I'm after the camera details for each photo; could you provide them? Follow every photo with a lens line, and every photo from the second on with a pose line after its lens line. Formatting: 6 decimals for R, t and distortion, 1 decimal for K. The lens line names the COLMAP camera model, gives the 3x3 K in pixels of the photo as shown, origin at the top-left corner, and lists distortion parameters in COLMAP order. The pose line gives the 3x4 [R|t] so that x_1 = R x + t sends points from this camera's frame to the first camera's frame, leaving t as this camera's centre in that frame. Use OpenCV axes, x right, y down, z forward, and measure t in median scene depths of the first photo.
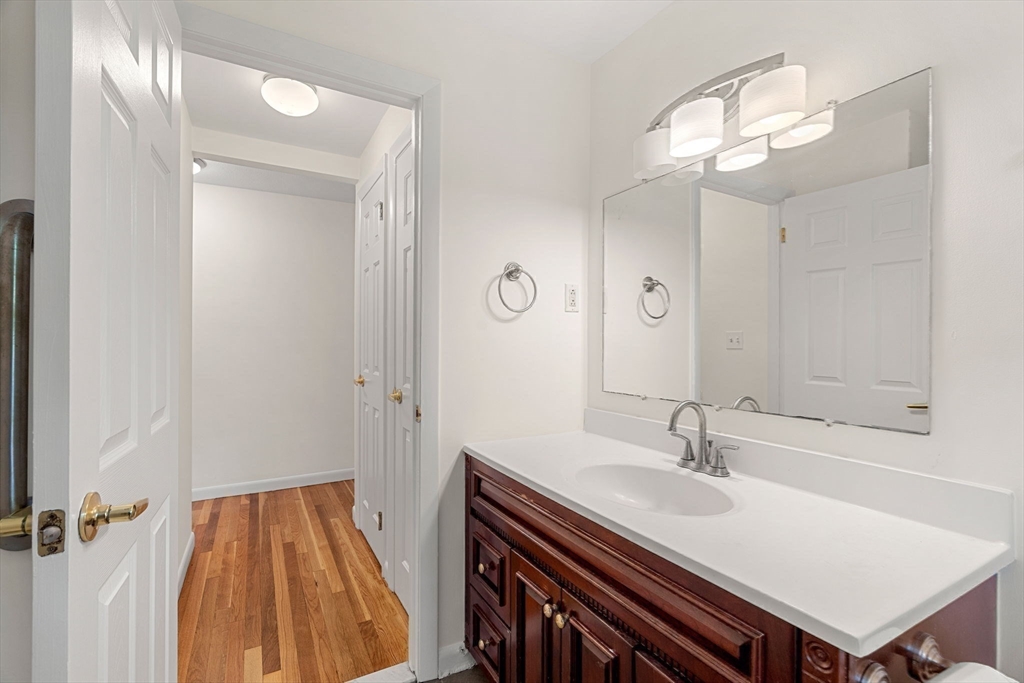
lens RADIAL K [[467.6, 0, 512.4], [0, 467.6, 344.1], [0, 0, 1]] dist [-0.000364, 0.001060]
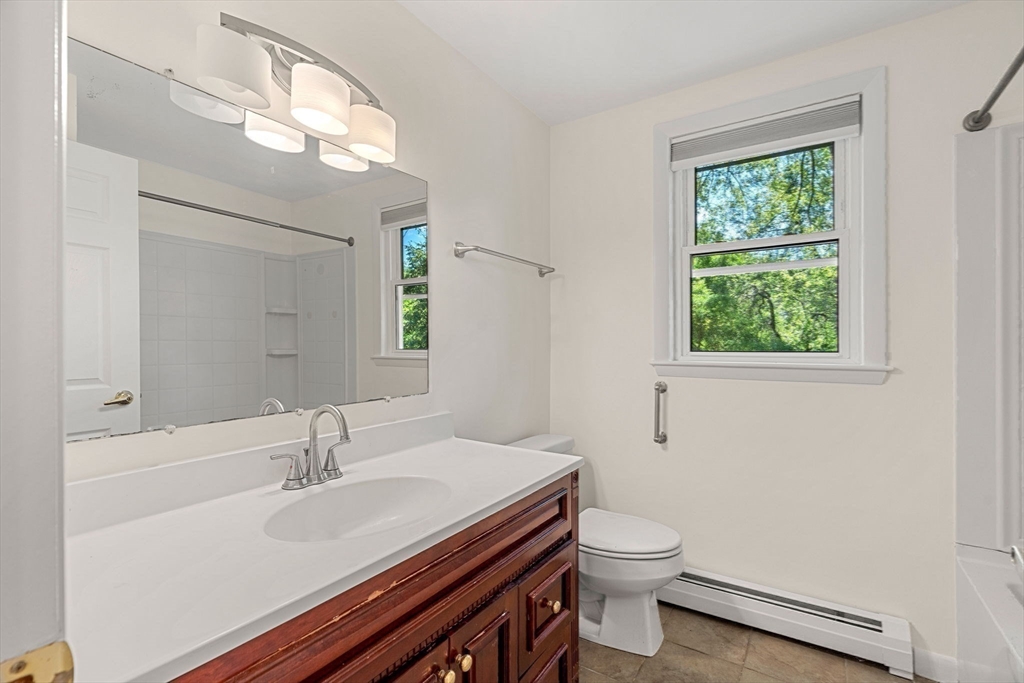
lens RADIAL K [[467.6, 0, 512.6], [0, 467.6, 341.2], [0, 0, 1]] dist [-0.000364, 0.001060]
pose [[-0.450037, -0.010064, 0.892953, -0.571704], [-0.006829, 0.999946, 0.007829, -0.010426], [-0.892984, -0.002575, -0.450081, 1.070141]]
